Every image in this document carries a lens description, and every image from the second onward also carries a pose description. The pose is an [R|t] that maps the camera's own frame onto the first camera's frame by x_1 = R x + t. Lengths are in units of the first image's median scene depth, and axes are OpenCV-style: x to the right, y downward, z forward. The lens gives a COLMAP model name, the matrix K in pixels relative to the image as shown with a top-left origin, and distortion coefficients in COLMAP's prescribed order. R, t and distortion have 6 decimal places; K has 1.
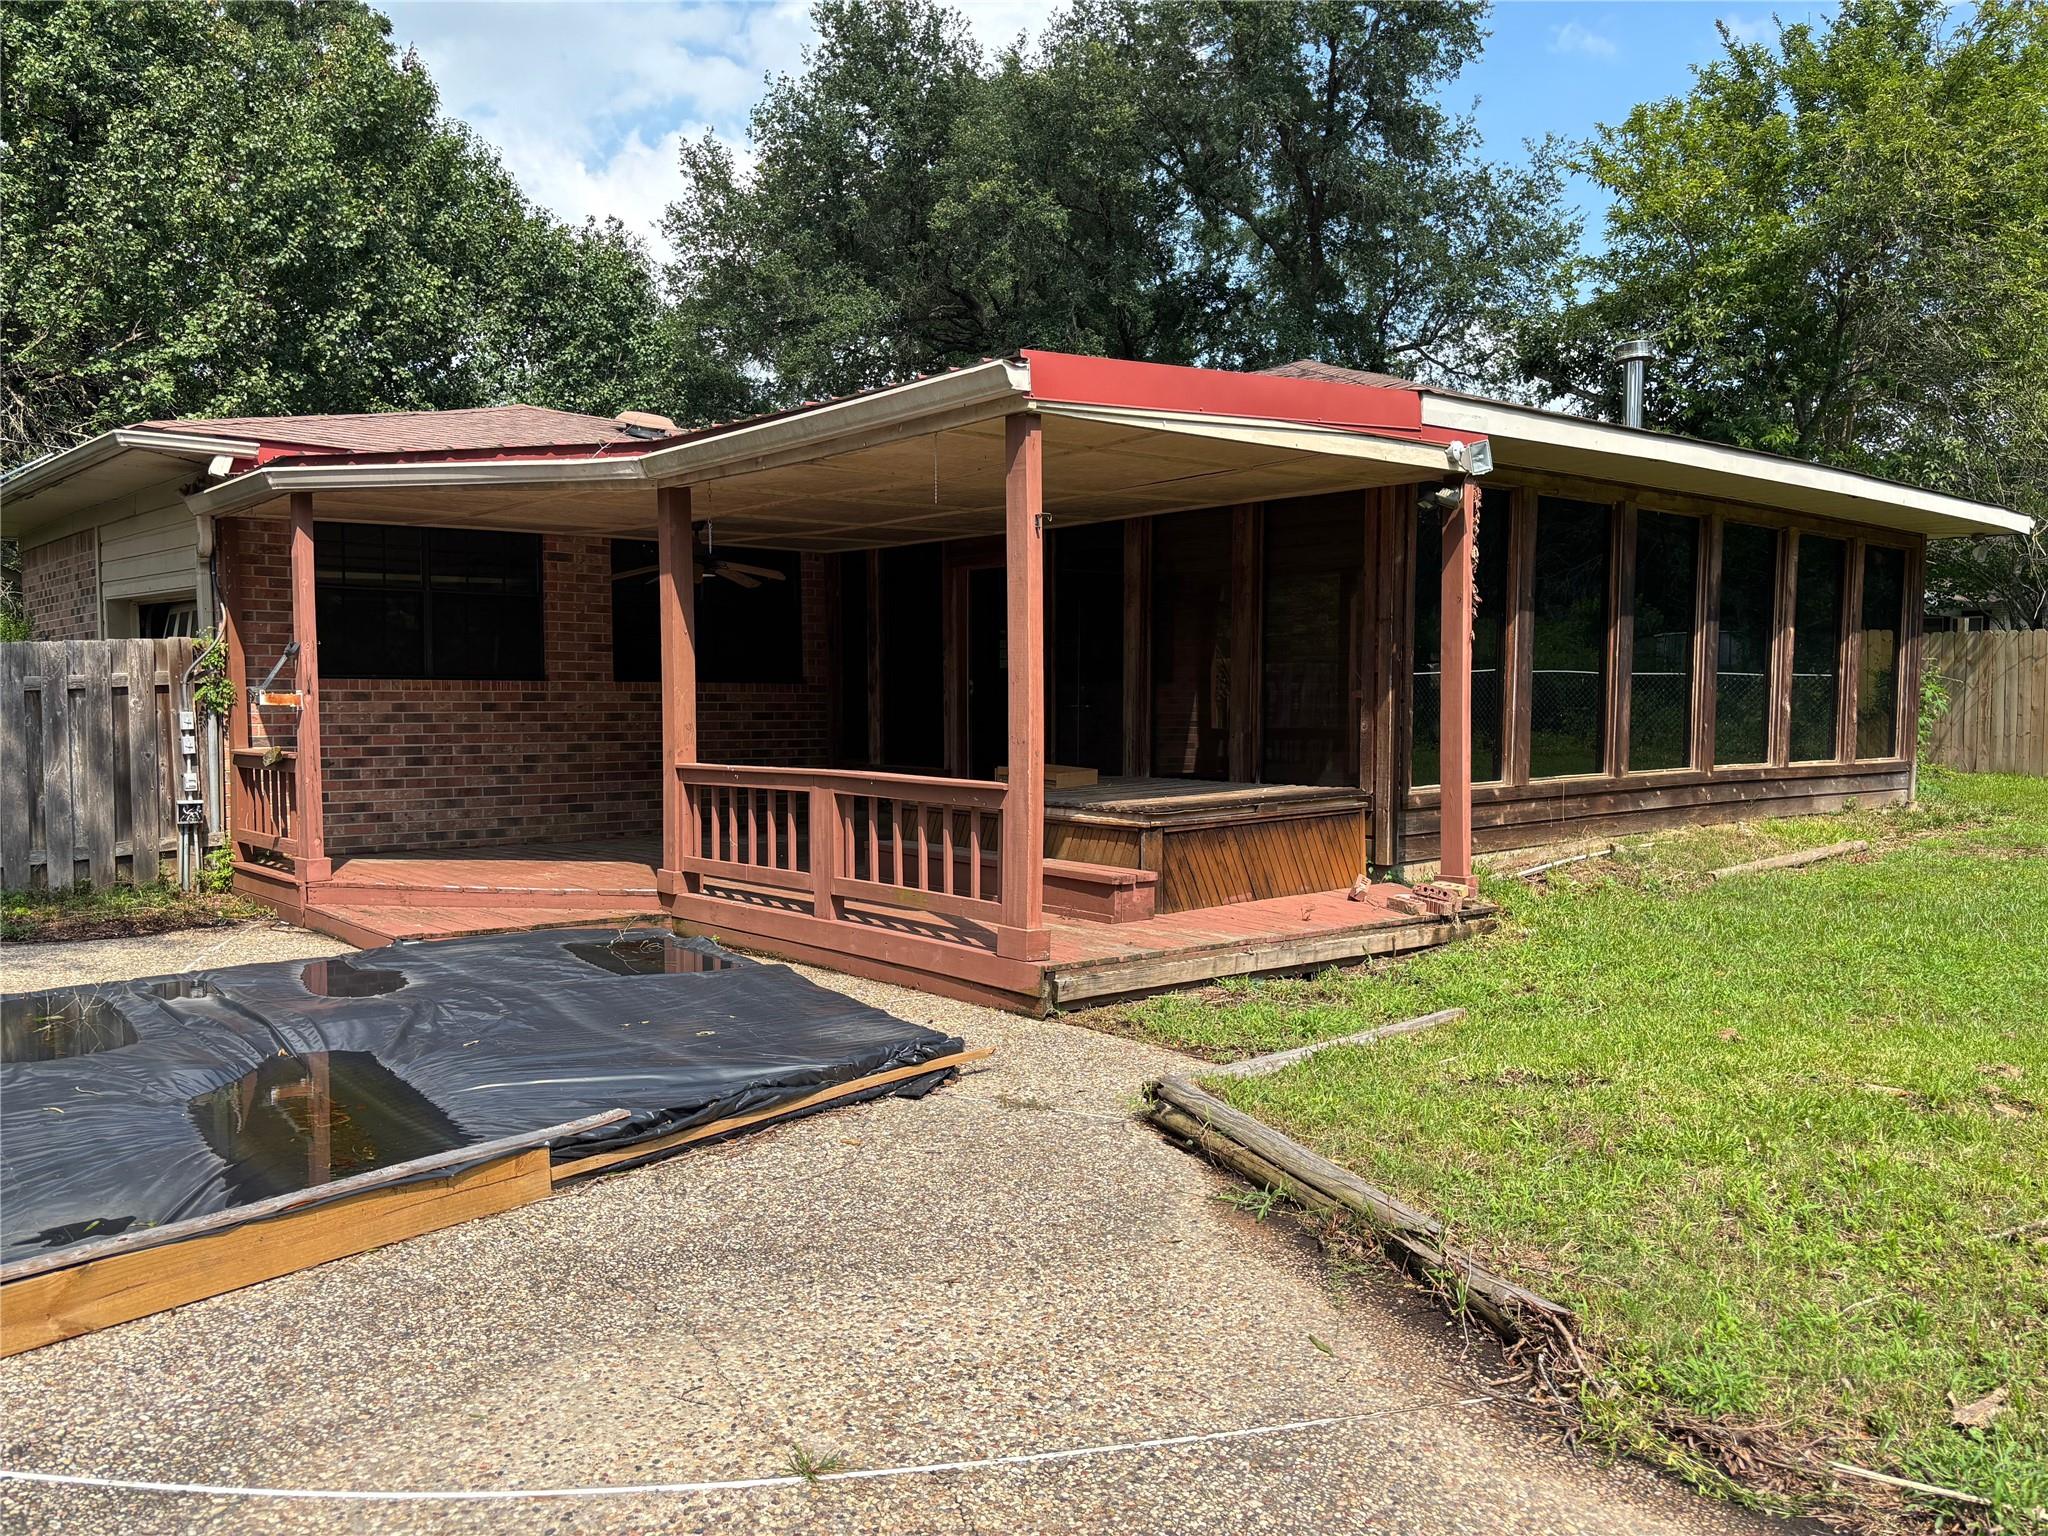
lens RADIAL K [[1583.7, 0, 1021.4], [0, 1583.7, 778.3], [0, 0, 1]] dist [0.015860, 0.004472]
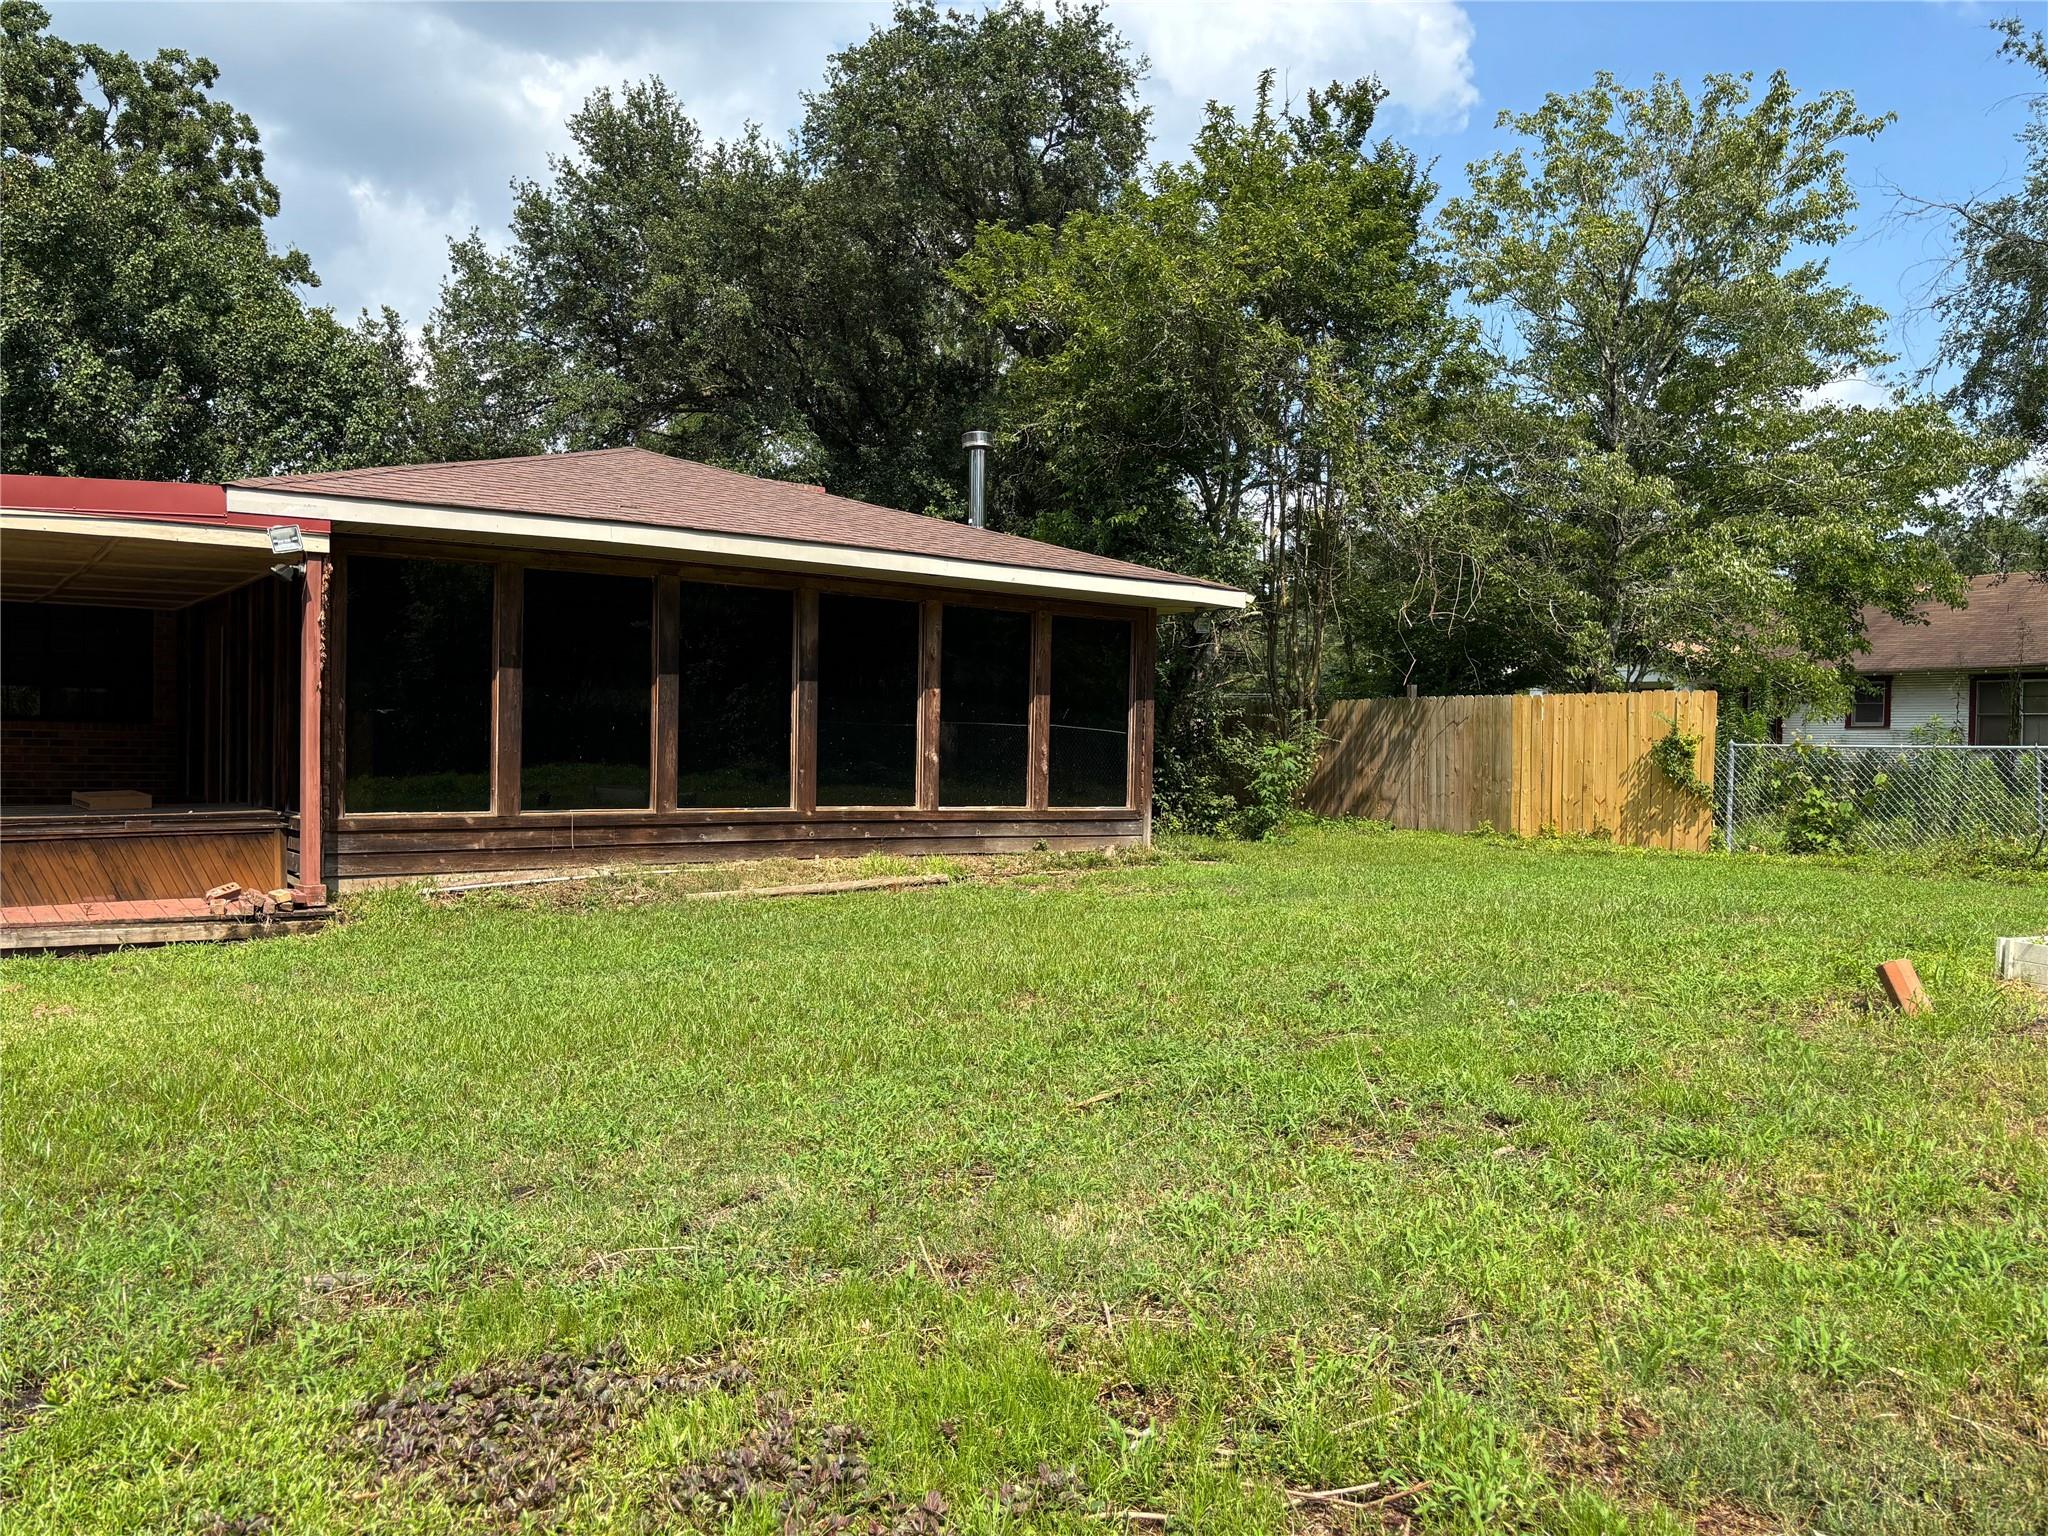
lens RADIAL K [[1583.7, 0, 1026.7], [0, 1583.7, 761.5], [0, 0, 1]] dist [0.015860, 0.004472]
pose [[0.998583, 0.013224, -0.051545, 0.731630], [-0.015840, 0.998590, -0.050670, 0.017047], [0.050803, 0.051415, 0.997384, -0.143880]]
